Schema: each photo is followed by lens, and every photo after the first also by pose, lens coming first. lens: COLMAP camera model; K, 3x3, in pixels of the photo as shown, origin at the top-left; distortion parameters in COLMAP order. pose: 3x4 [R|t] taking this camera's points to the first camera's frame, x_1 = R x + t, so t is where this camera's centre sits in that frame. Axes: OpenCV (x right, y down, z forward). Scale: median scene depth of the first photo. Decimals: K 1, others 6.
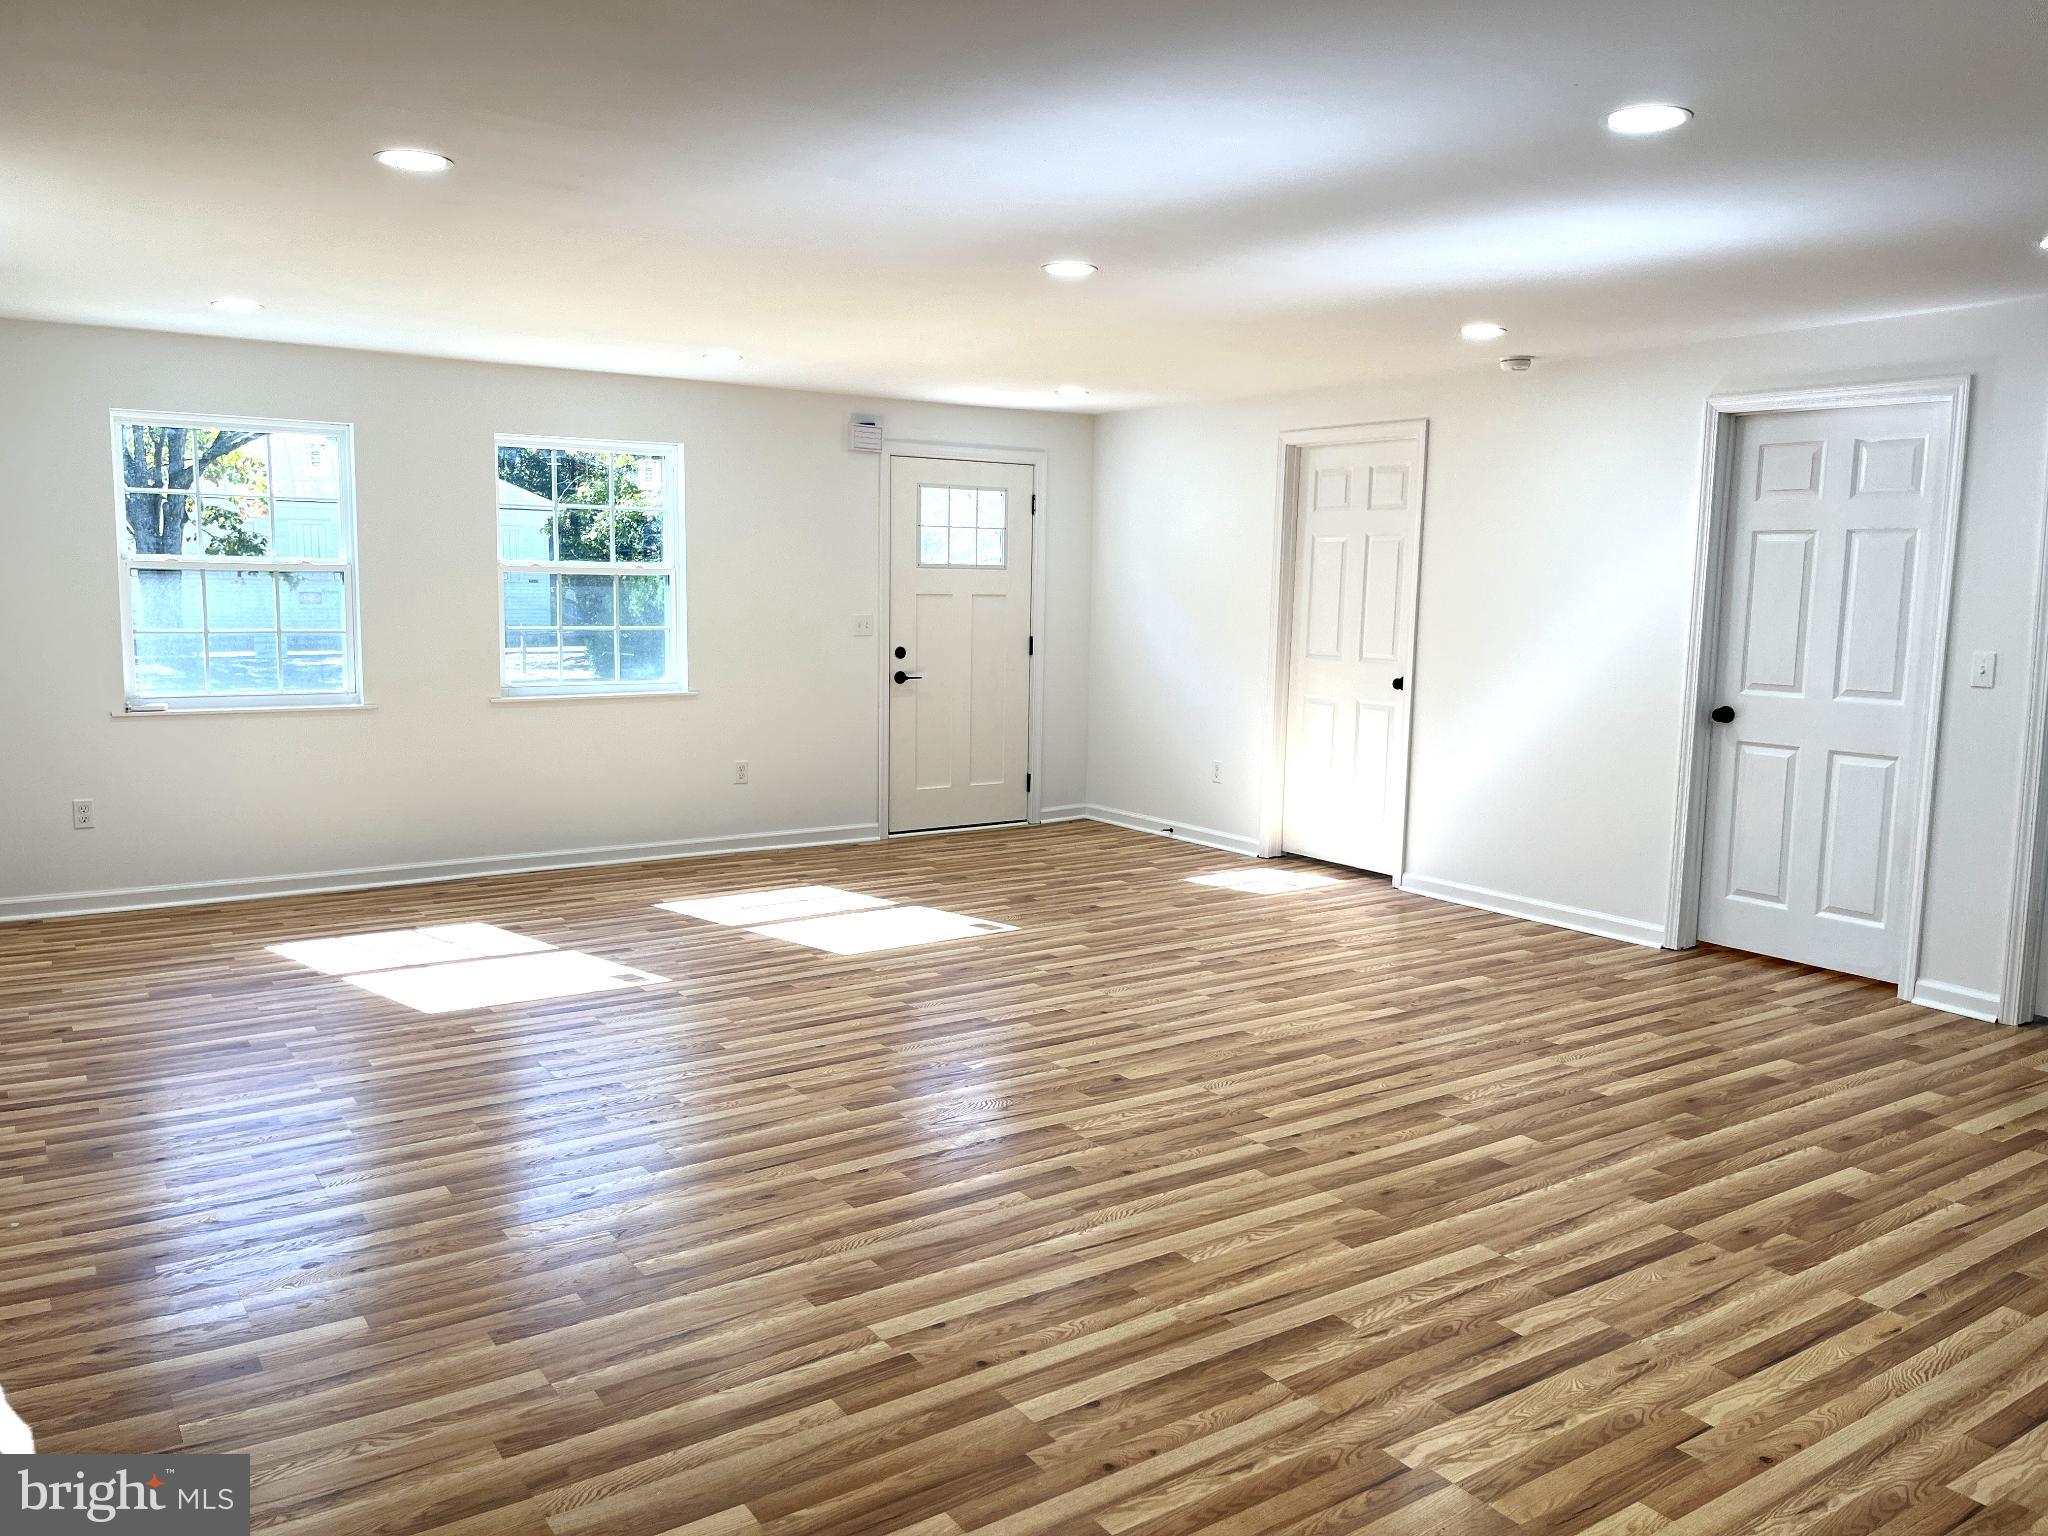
lens RADIAL K [[1548.1, 0, 1036.2], [0, 1548.1, 770.7], [0, 0, 1]] dist [0.036488, -0.048919]
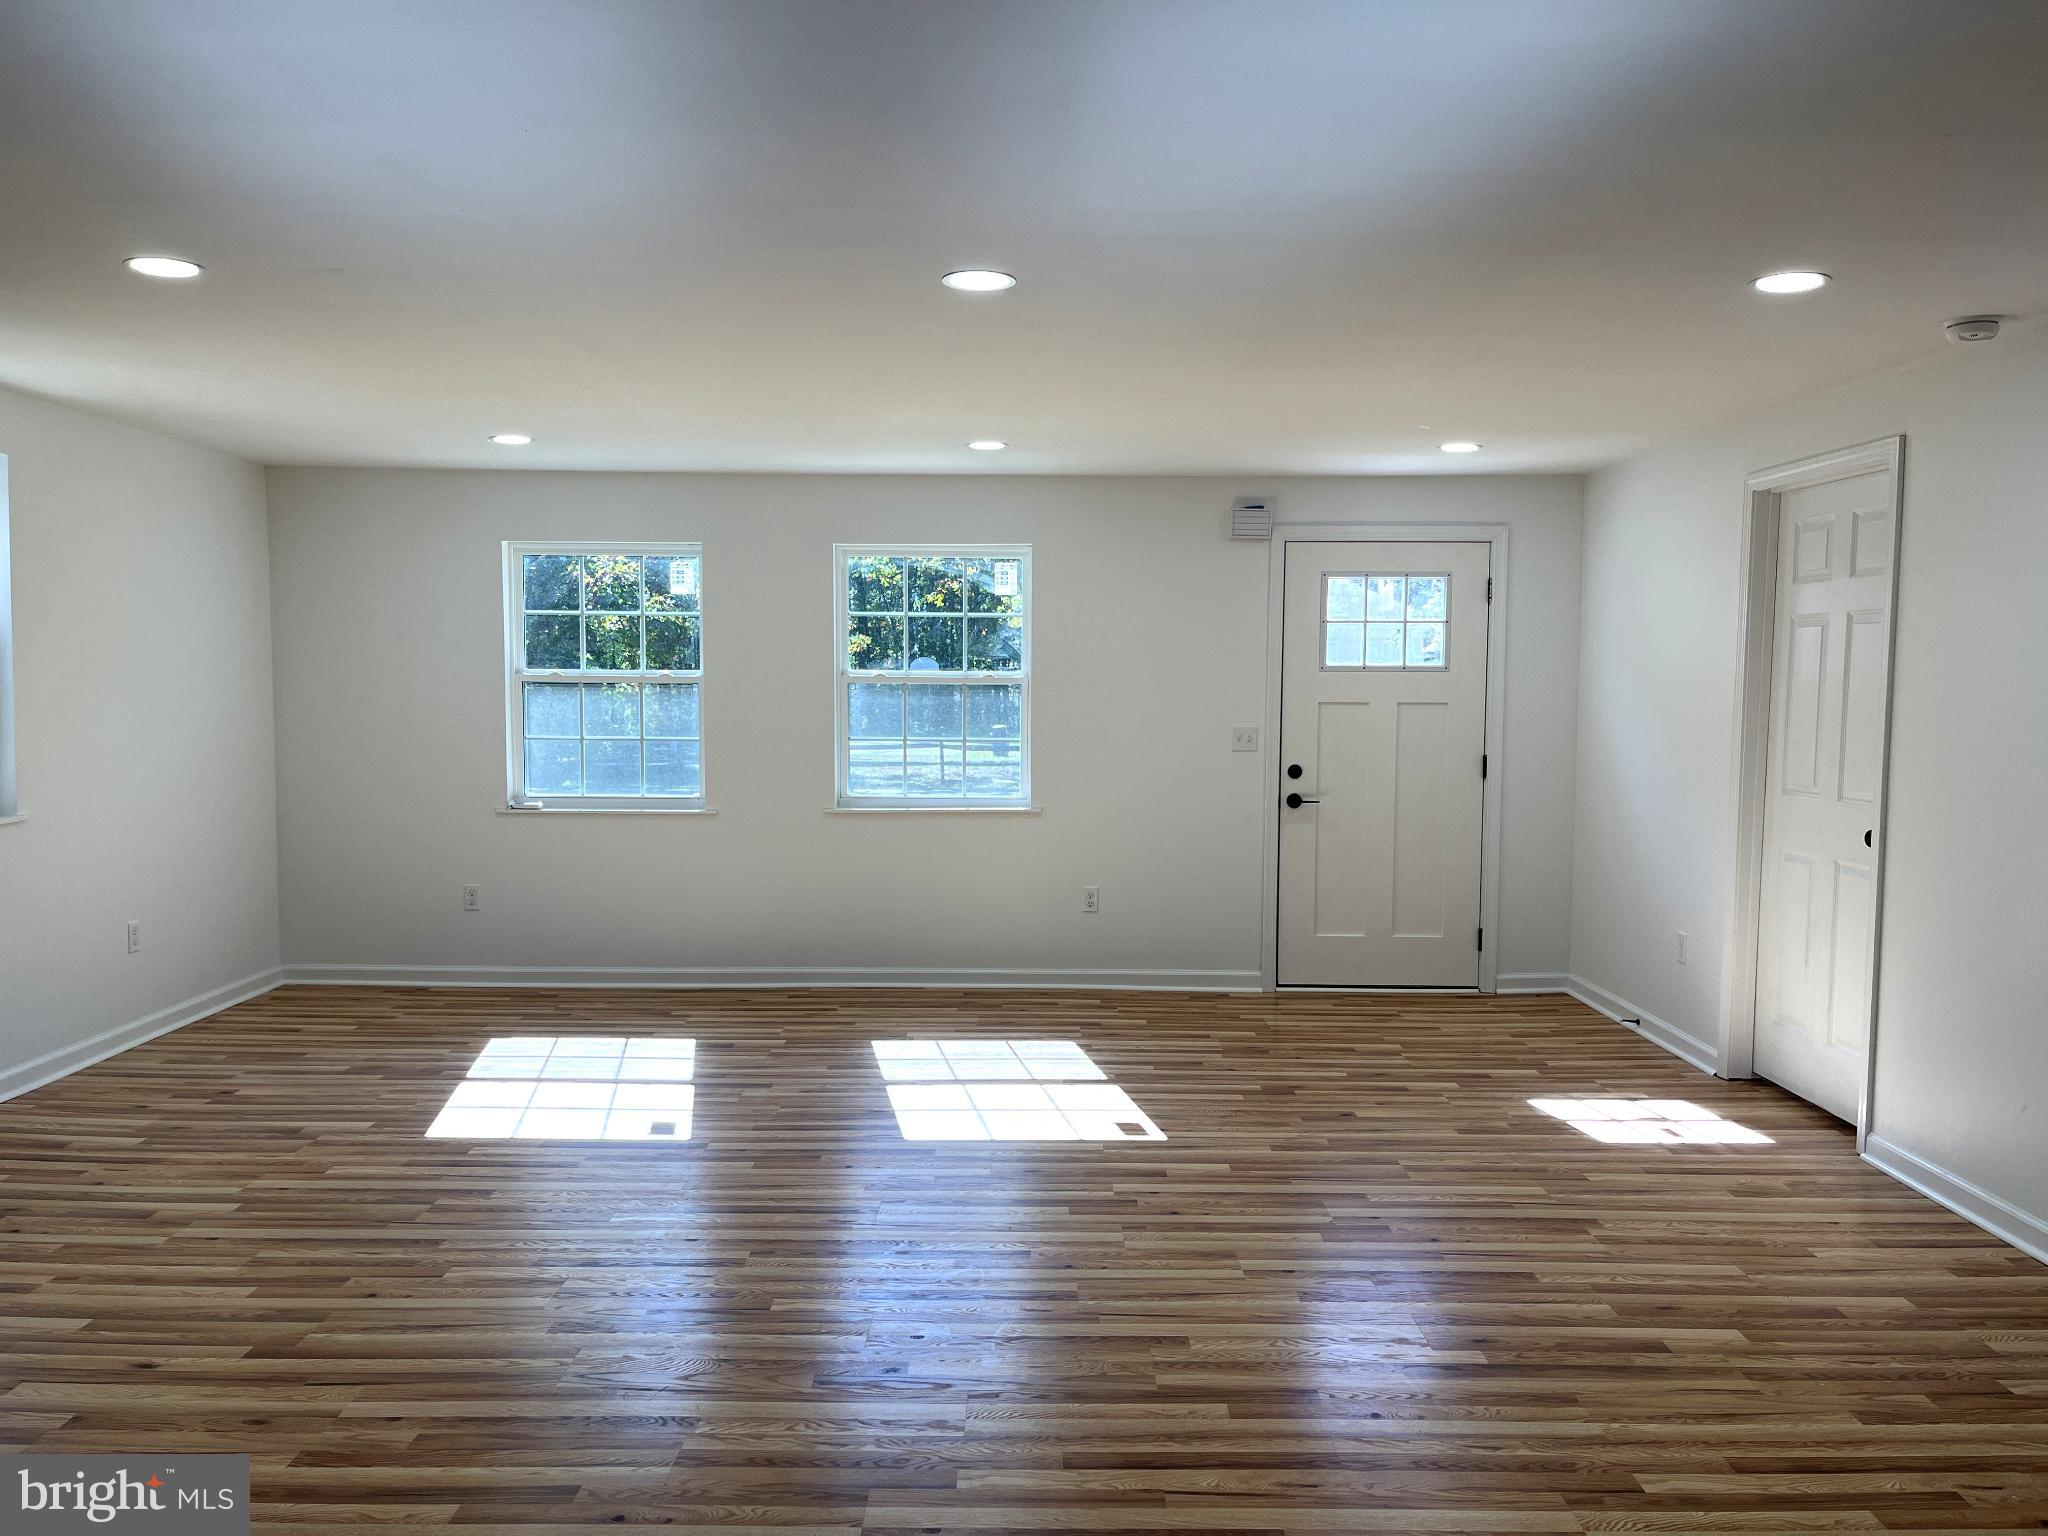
lens RADIAL K [[1548.1, 0, 1030.3], [0, 1548.1, 762.1], [0, 0, 1]] dist [0.036488, -0.048919]
pose [[0.822329, 0.020186, -0.568655, 0.452058], [-0.064409, 0.996250, -0.057776, -0.038953], [0.565356, 0.084137, 0.820545, 0.374249]]
